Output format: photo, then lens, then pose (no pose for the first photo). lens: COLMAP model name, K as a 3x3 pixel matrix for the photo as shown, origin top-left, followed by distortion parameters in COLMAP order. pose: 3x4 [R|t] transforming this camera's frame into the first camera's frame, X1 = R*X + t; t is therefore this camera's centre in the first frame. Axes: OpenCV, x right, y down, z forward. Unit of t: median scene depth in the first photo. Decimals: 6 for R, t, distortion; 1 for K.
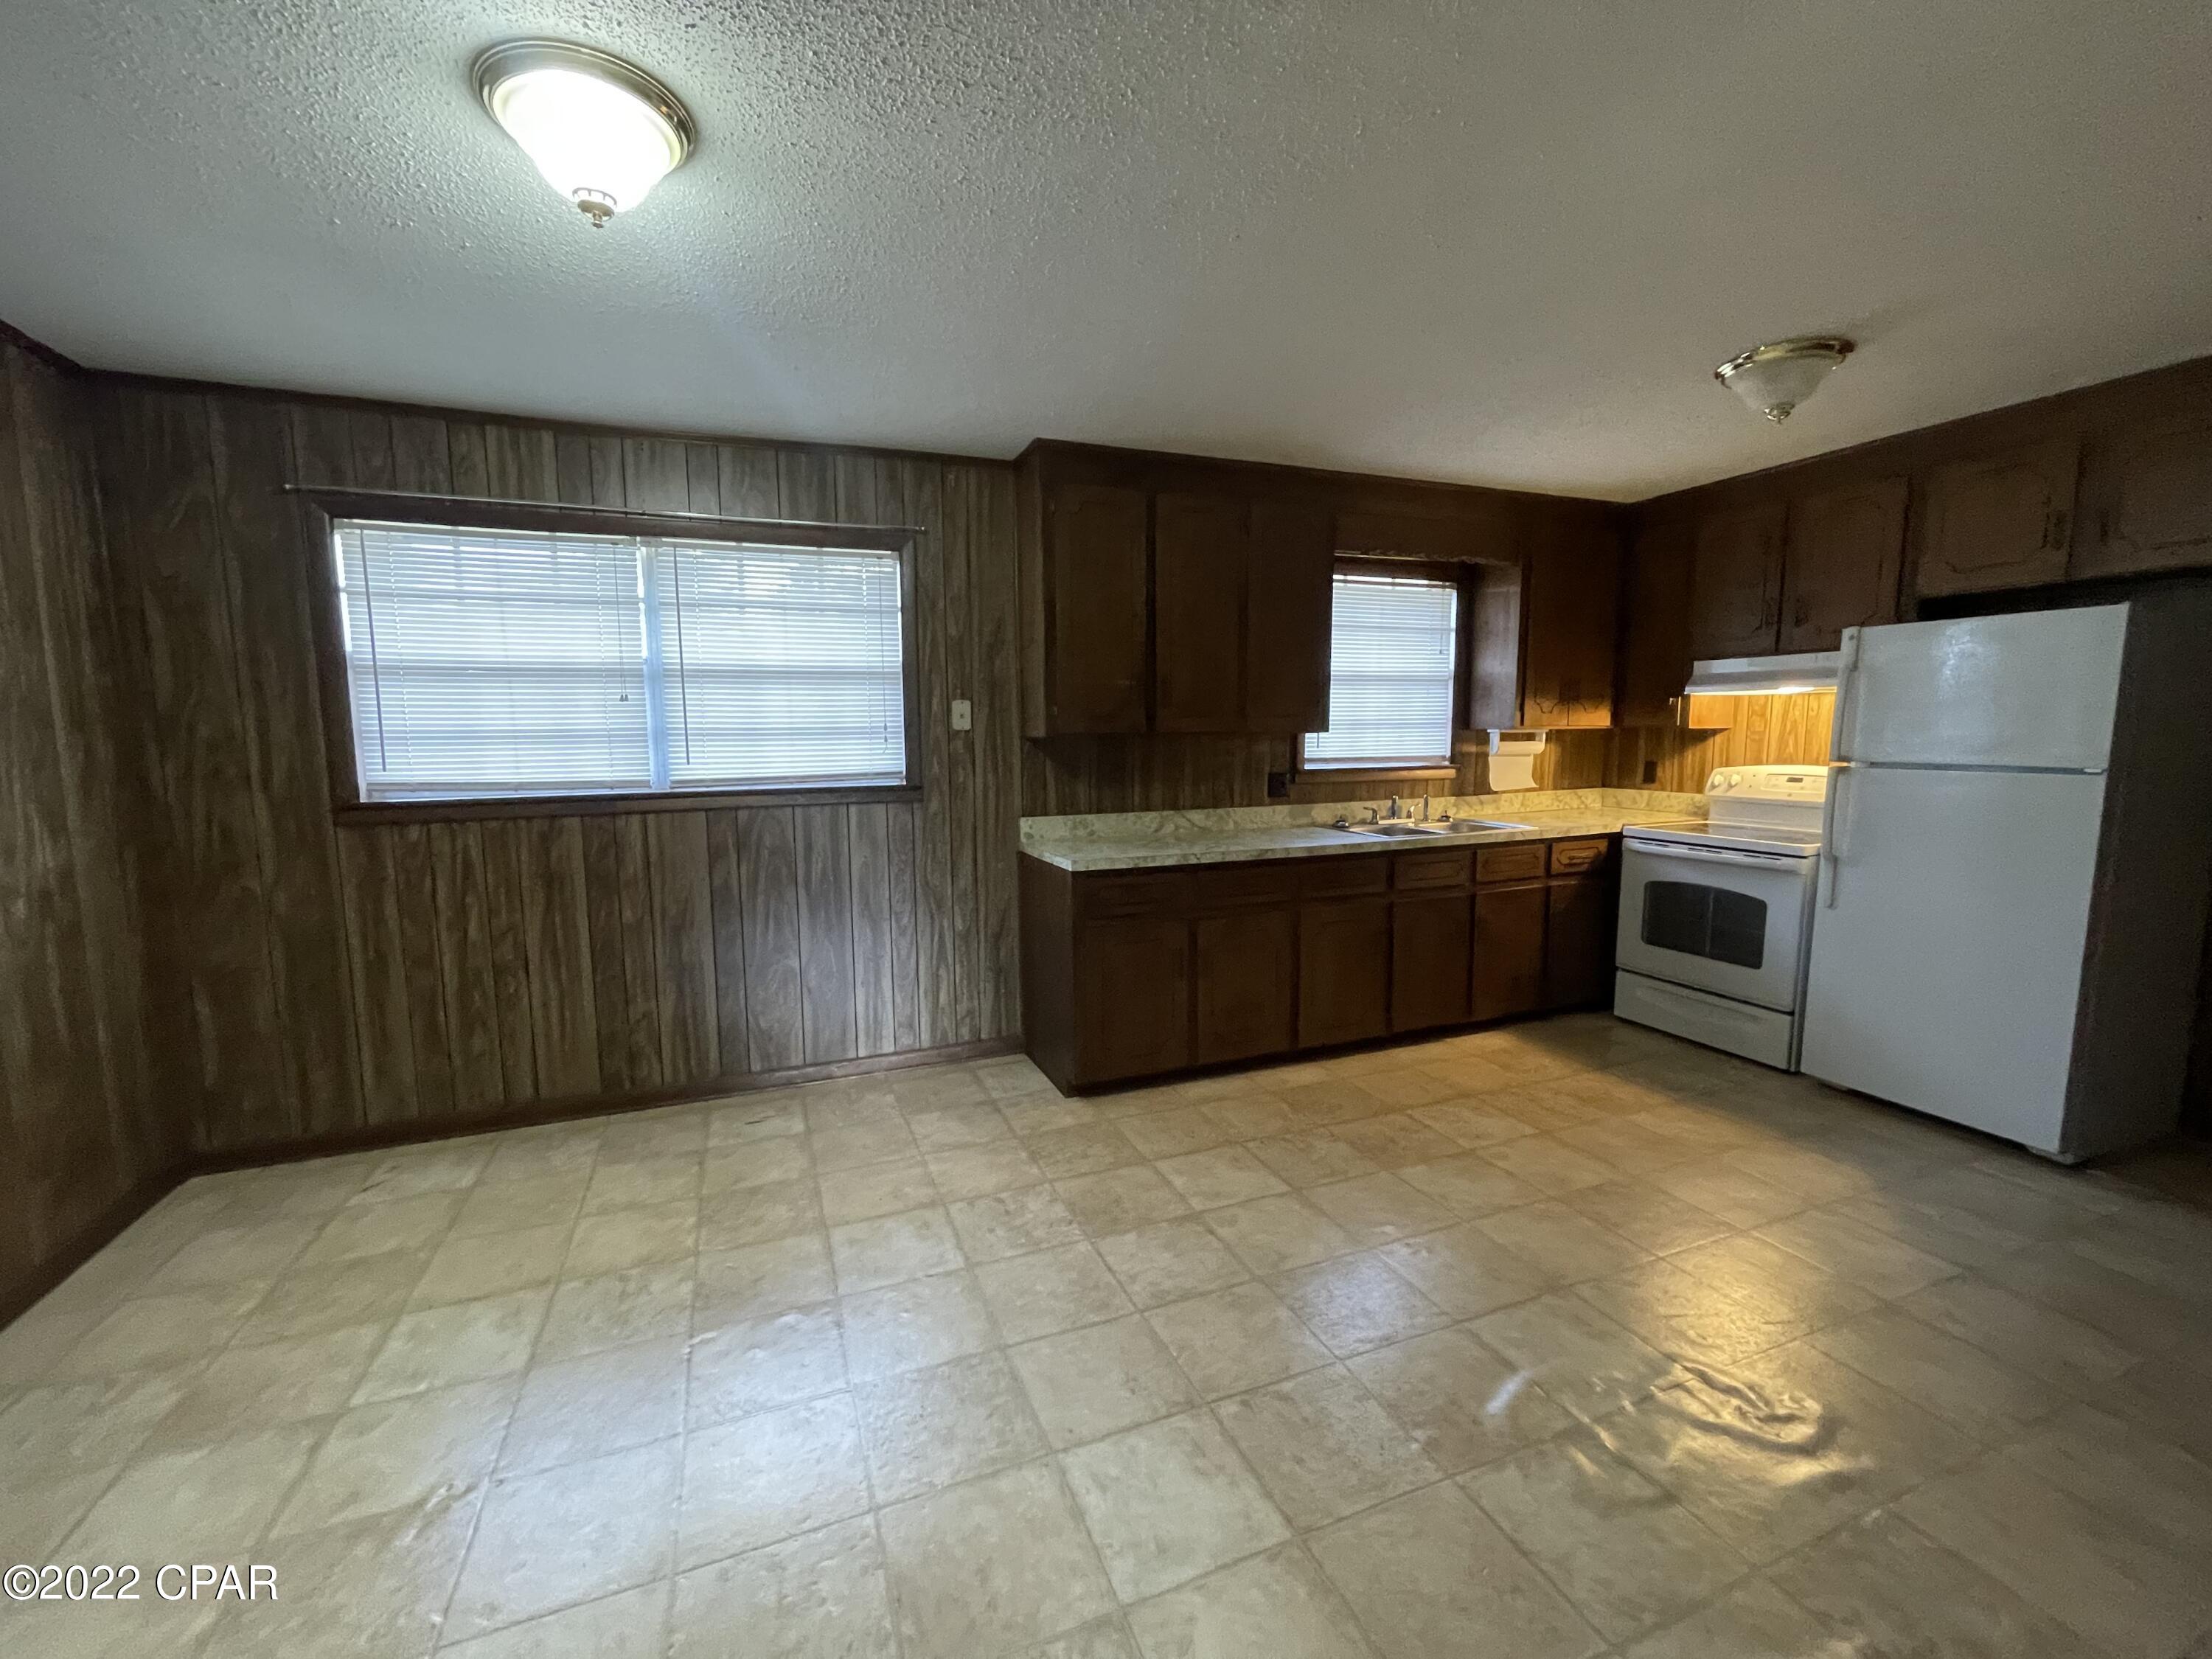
lens RADIAL K [[895.8, 0, 1106.0], [0, 895.8, 829.5], [0, 0, 1]] dist [-0.000771, 0.000266]
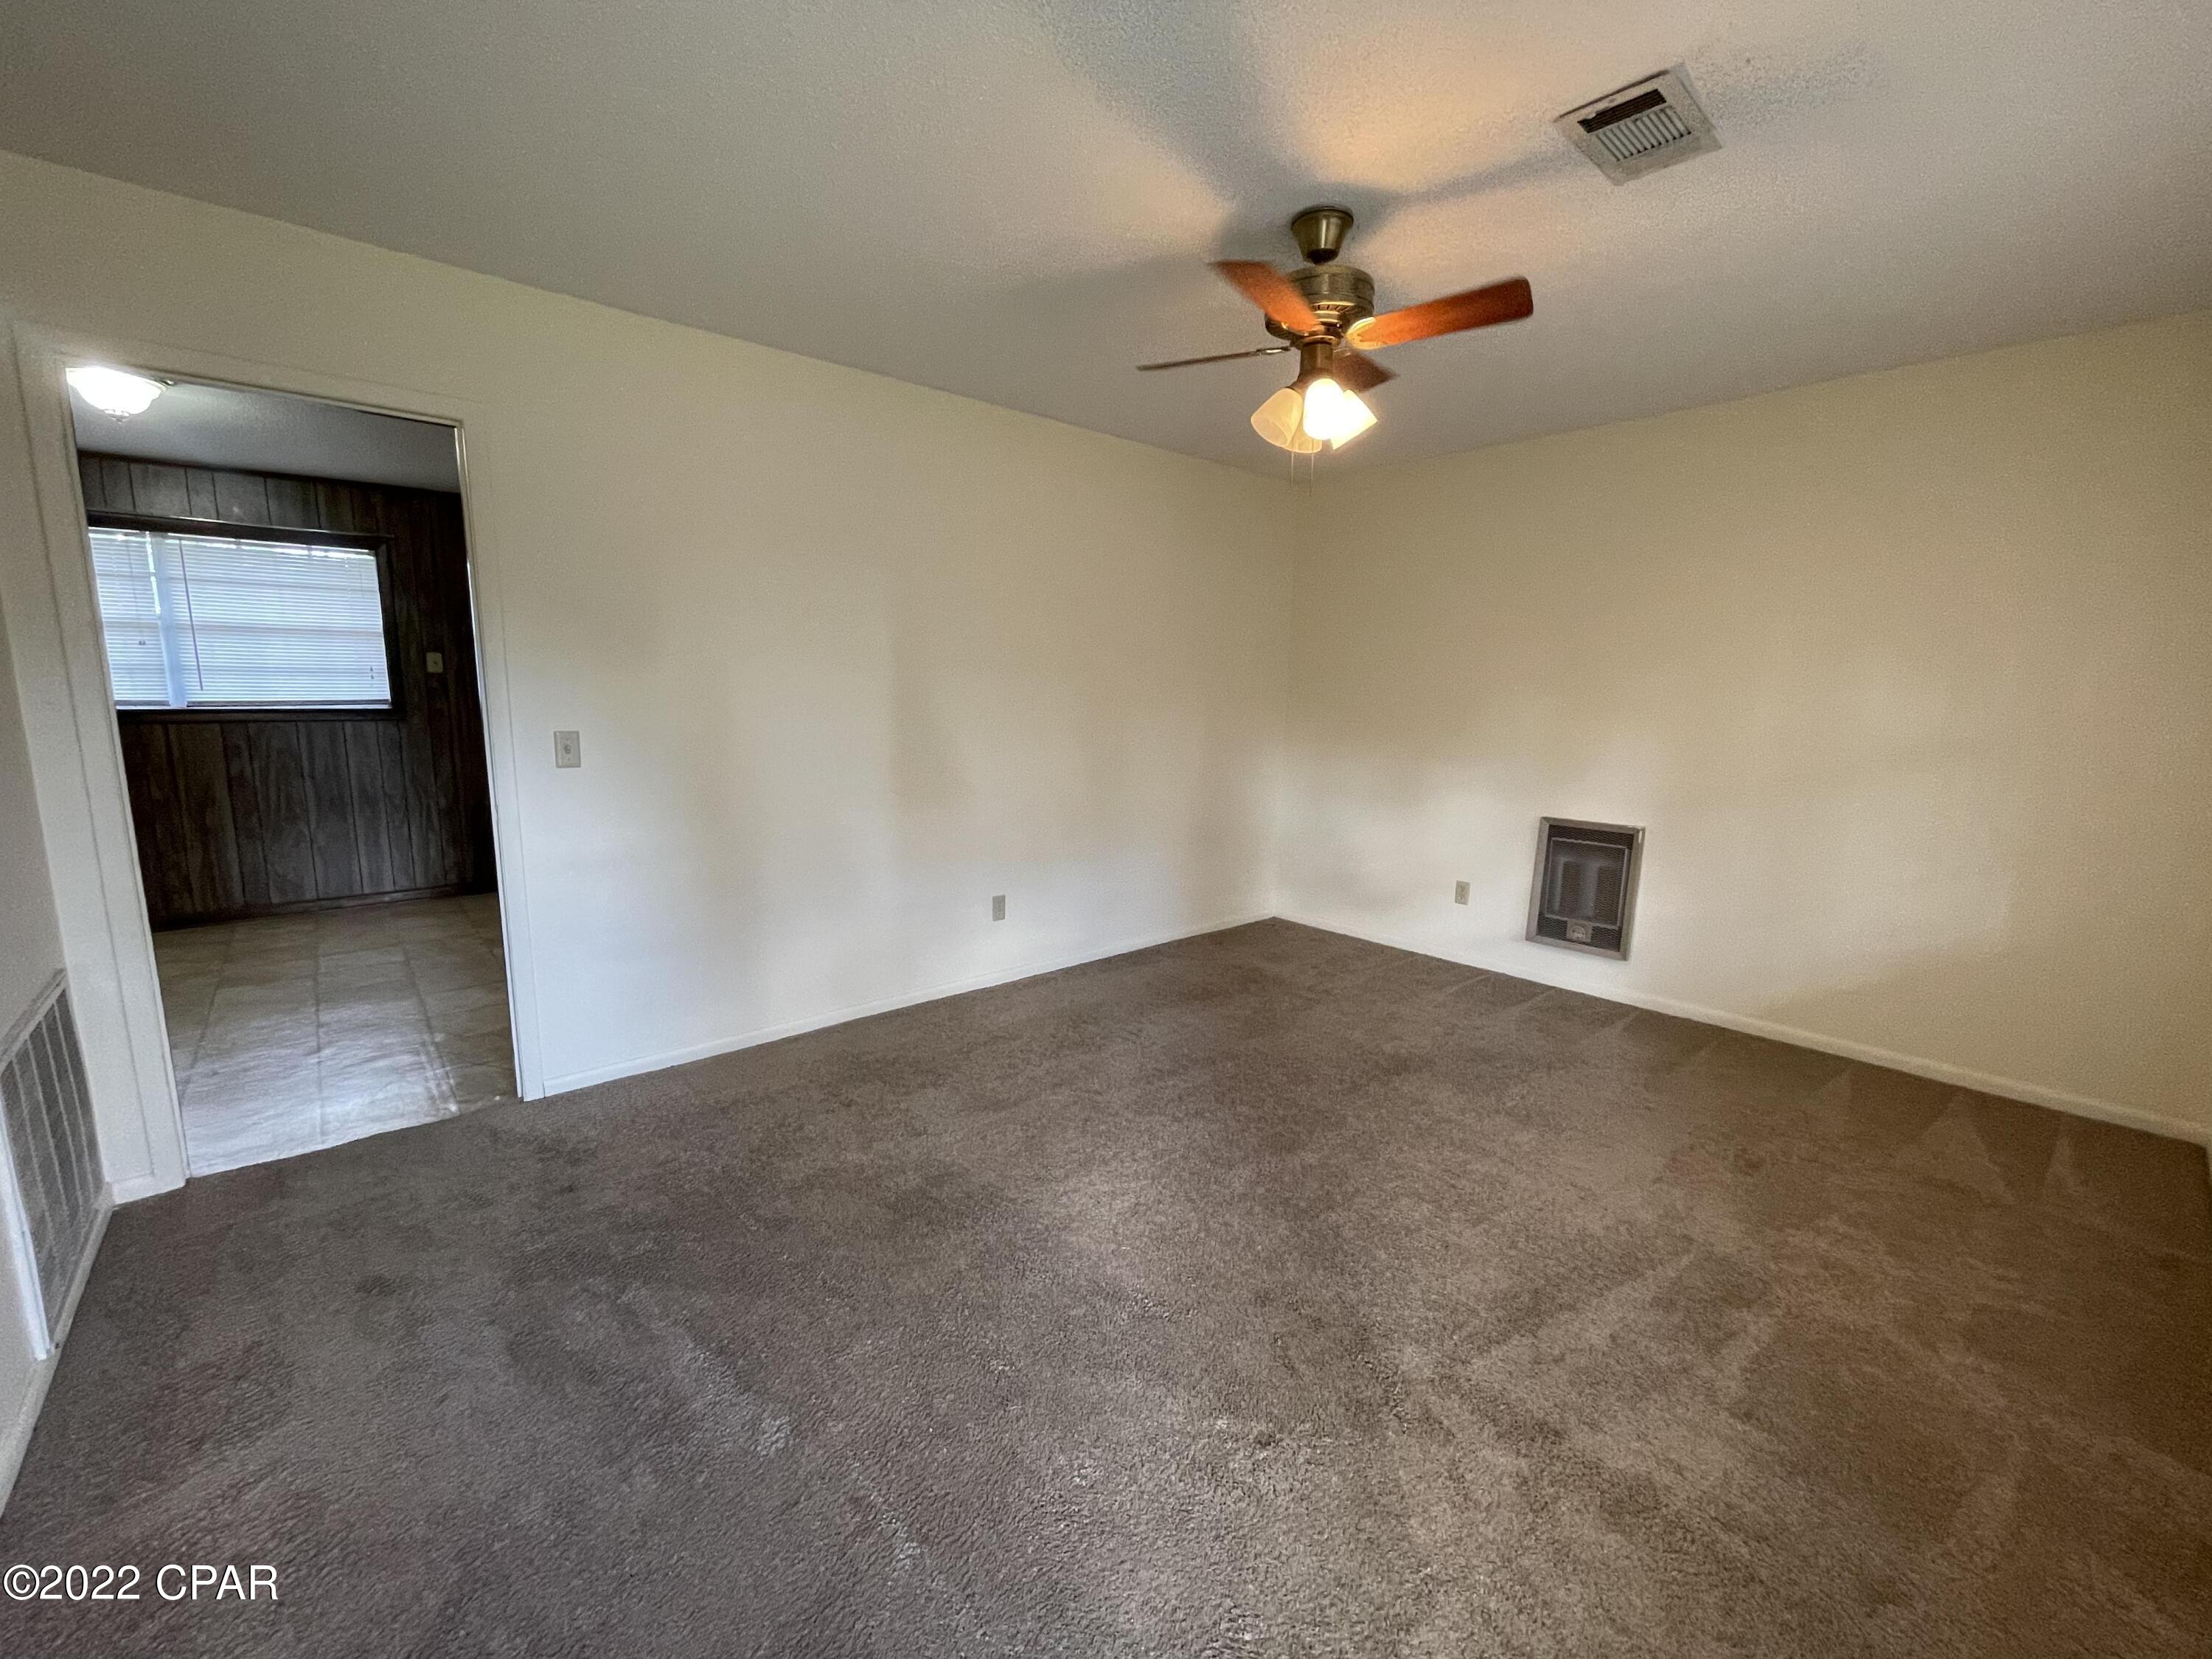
lens RADIAL K [[888.1, 0, 1106.0], [0, 888.1, 829.5], [0, 0, 1]] dist [-0.001877, -0.000077]
pose [[0.941346, -0.029531, 0.336148, 0.408813], [0.012568, 0.998540, 0.052529, 0.091934], [-0.337209, -0.045223, 0.940343, -0.826376]]
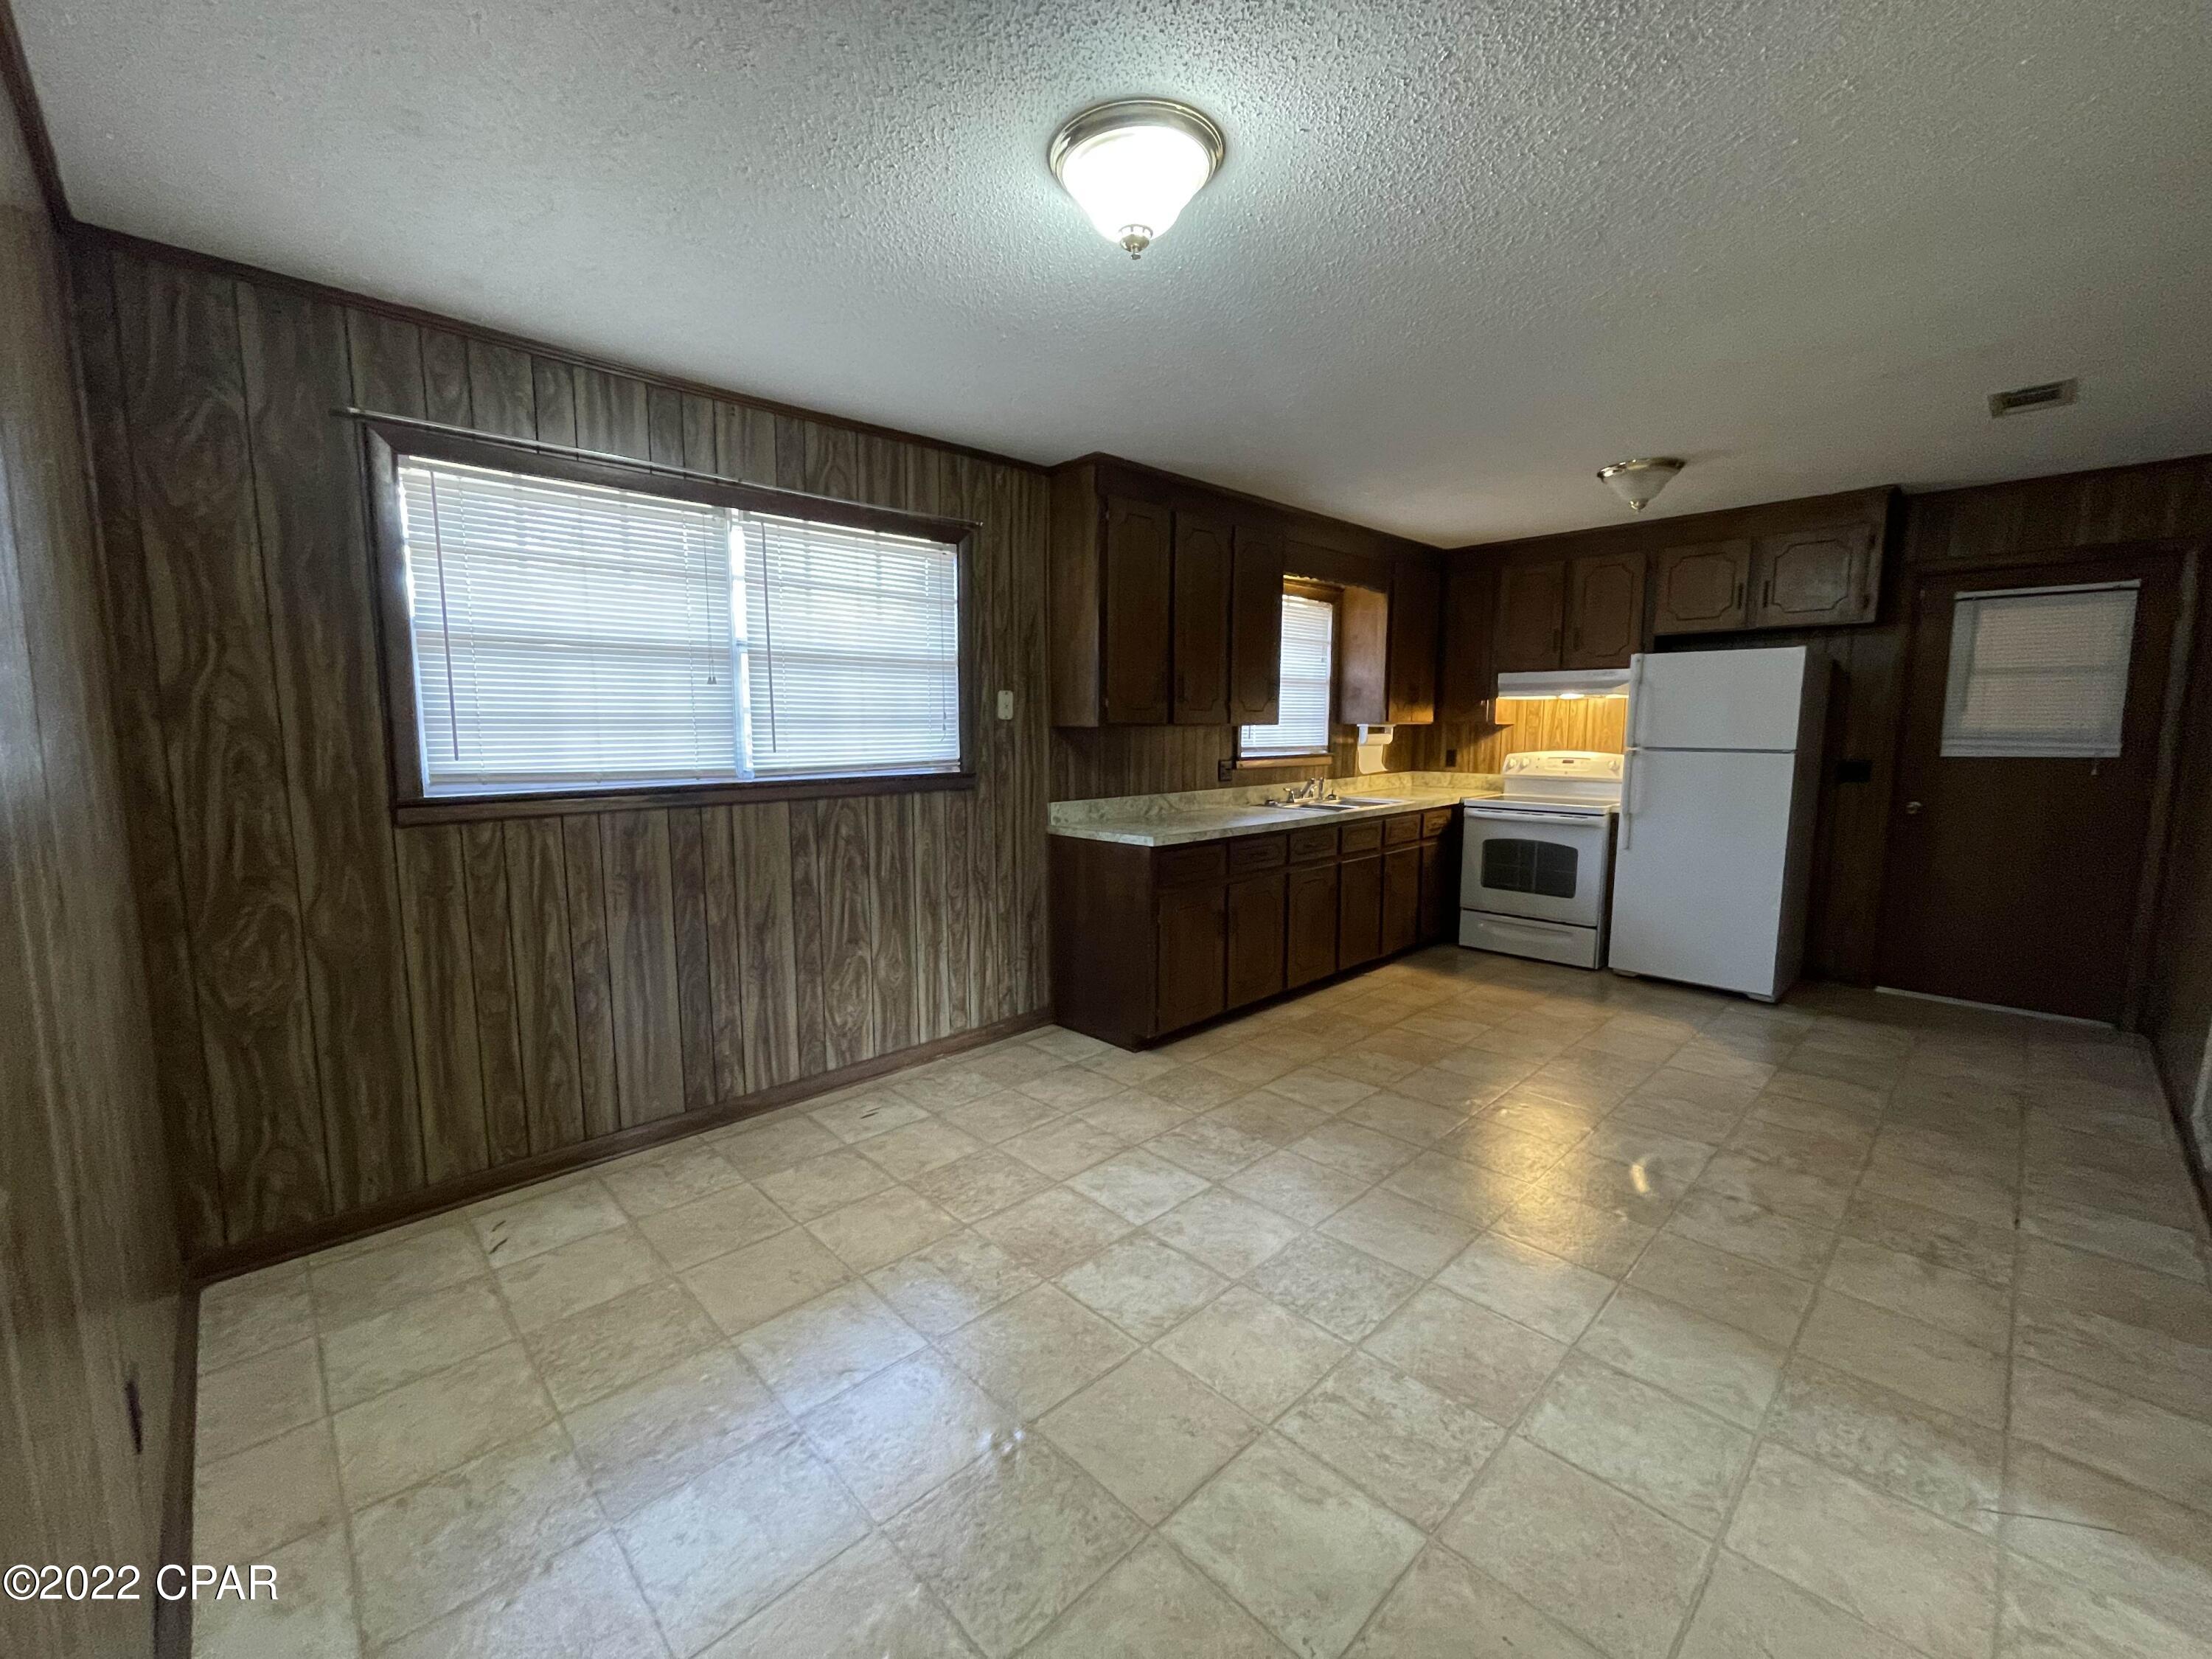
lens RADIAL K [[888.1, 0, 1106.0], [0, 888.1, 829.5], [0, 0, 1]] dist [-0.001877, -0.000077]
pose [[0.926280, -0.036880, 0.375028, -0.471040], [0.035807, 0.999310, 0.009832, 0.011857], [-0.375132, 0.004321, 0.926961, -0.002964]]
